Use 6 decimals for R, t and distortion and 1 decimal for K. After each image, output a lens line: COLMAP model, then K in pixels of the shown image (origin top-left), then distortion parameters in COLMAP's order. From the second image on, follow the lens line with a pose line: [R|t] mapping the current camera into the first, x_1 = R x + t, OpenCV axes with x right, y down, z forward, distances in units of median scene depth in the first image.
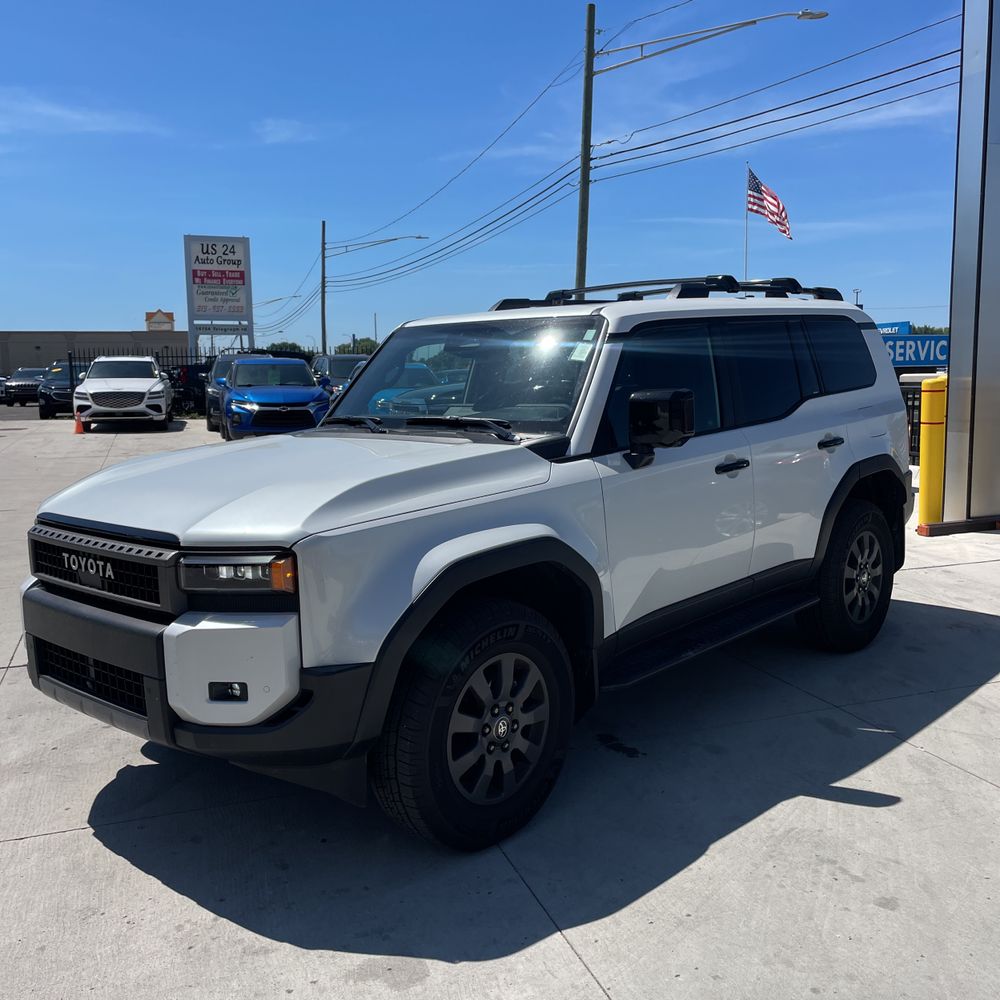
lens RADIAL K [[1024.4, 0, 515.8], [0, 1024.4, 493.6], [0, 0, 1]] dist [0.035482, 0.000000]
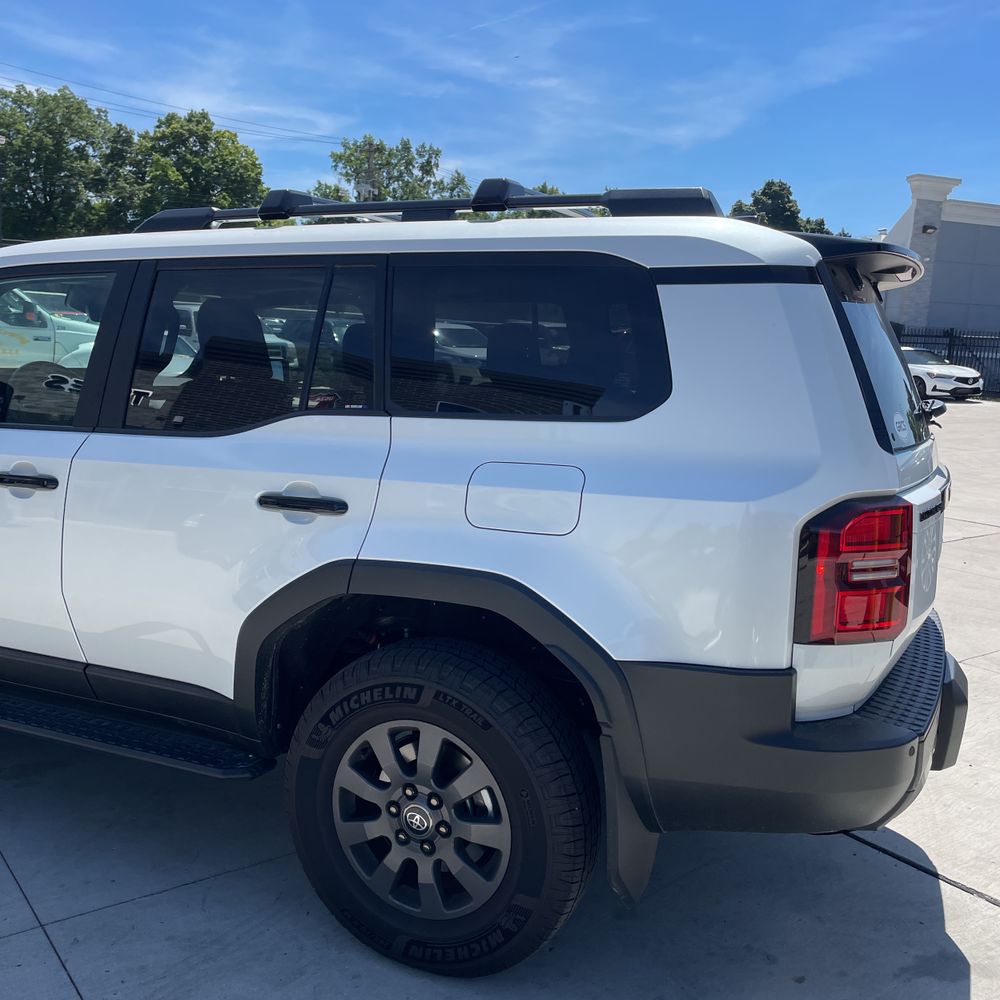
lens RADIAL K [[1024.4, 0, 491.6], [0, 1024.4, 483.6], [0, 0, 1]] dist [0.035482, 0.000000]
pose [[0.290386, 0.162843, -0.942952, 1.125071], [-0.166022, 0.979043, 0.117949, -0.186598], [0.942397, 0.122300, 0.311336, 1.288808]]
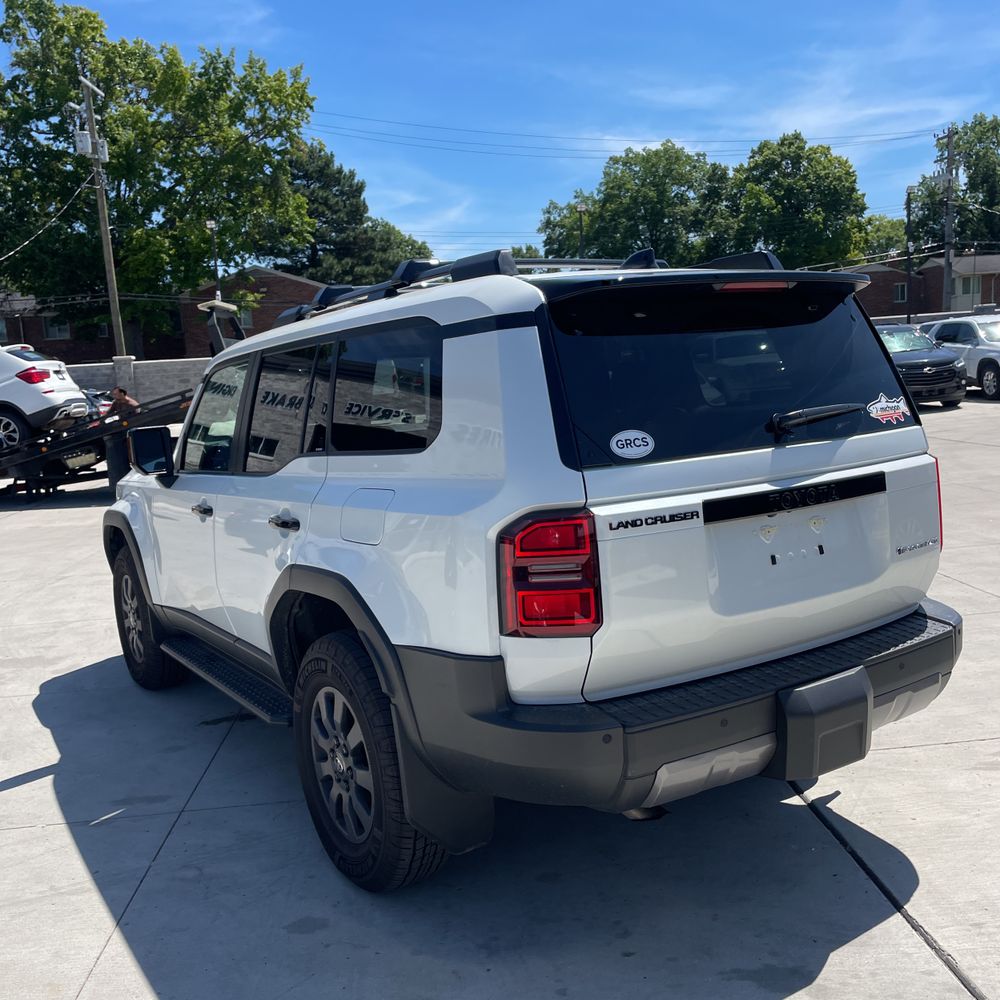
lens RADIAL K [[1024.4, 0, 496.8], [0, 1024.4, 495.7], [0, 0, 1]] dist [0.035482, 0.000000]
pose [[-0.270371, 0.155895, -0.950051, 1.277770], [-0.045937, 0.983590, 0.174471, -0.270214], [0.961660, 0.090815, -0.258773, 1.822989]]
